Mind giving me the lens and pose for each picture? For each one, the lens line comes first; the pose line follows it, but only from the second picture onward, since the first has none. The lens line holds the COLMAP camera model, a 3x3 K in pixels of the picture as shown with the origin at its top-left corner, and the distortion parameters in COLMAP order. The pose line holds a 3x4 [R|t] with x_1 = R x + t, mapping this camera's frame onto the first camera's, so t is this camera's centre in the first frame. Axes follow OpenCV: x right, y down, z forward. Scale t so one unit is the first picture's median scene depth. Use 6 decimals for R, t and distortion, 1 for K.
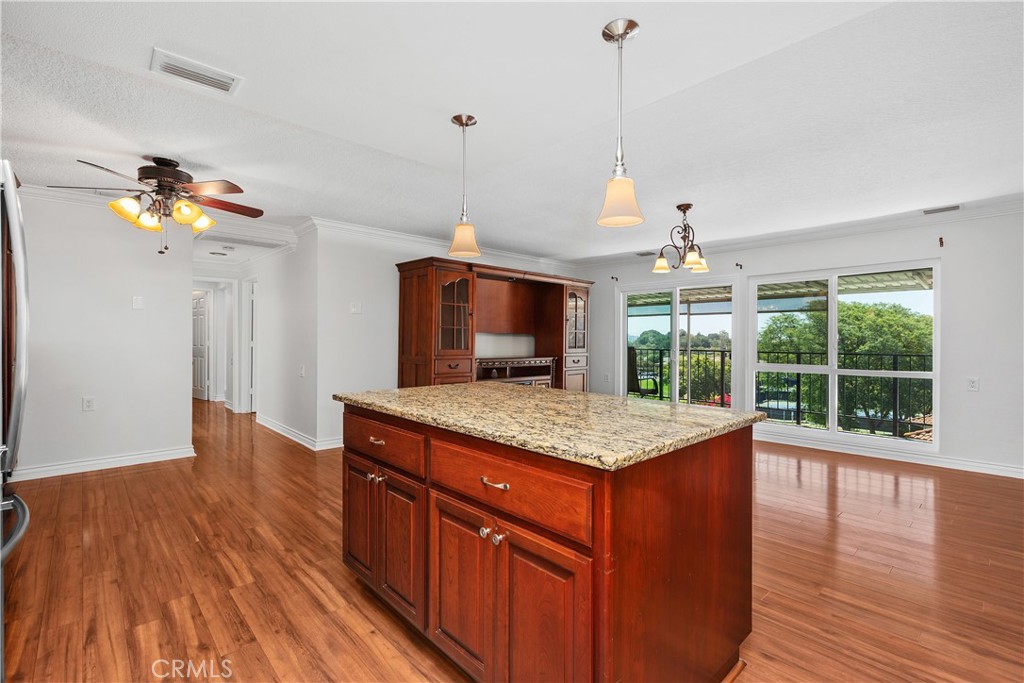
lens RADIAL K [[459.3, 0, 509.0], [0, 459.3, 338.8], [0, 0, 1]] dist [0.004992, -0.003223]
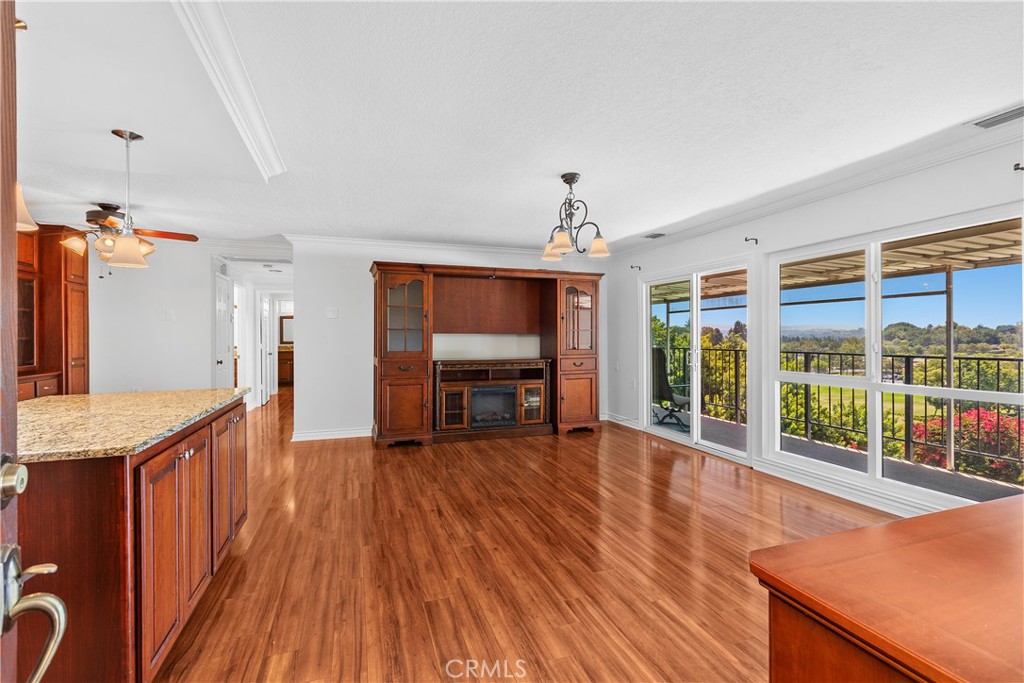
lens RADIAL K [[459.3, 0, 510.0], [0, 459.3, 336.1], [0, 0, 1]] dist [0.004992, -0.003223]
pose [[0.915934, -0.008488, -0.401238, 0.559976], [0.008878, 0.999960, -0.000886, -0.008508], [0.401230, -0.002750, 0.915973, 0.201672]]
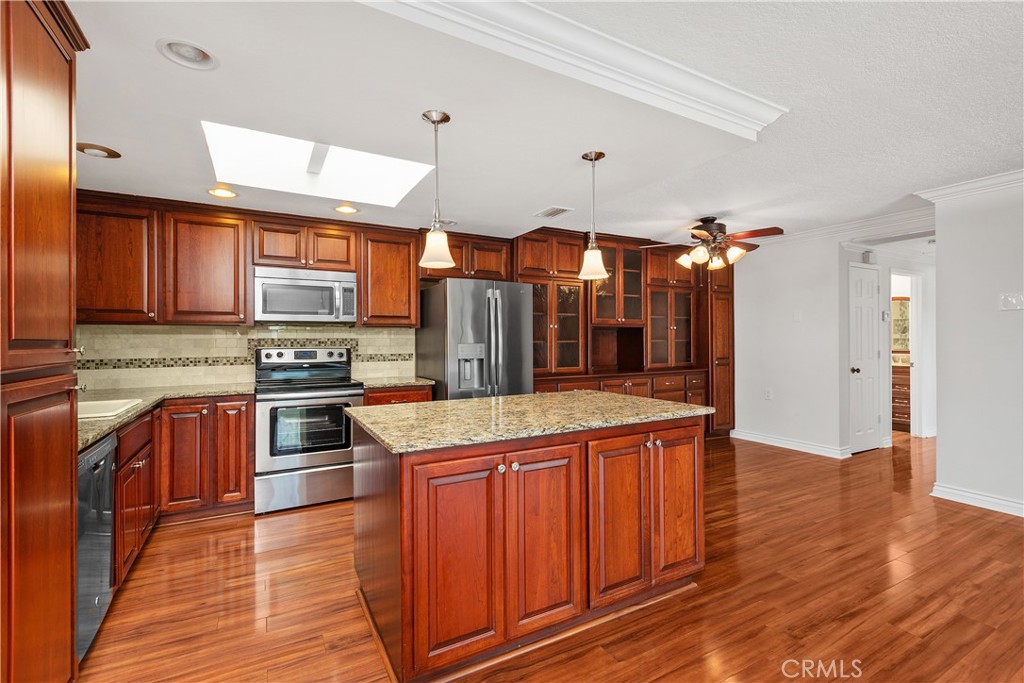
lens RADIAL K [[459.3, 0, 510.8], [0, 459.3, 338.0], [0, 0, 1]] dist [0.004992, -0.003223]
pose [[-0.238096, -0.002671, -0.971238, 0.522653], [0.002490, 0.999991, -0.003360, -0.017746], [0.971238, -0.003219, -0.238088, 0.544344]]
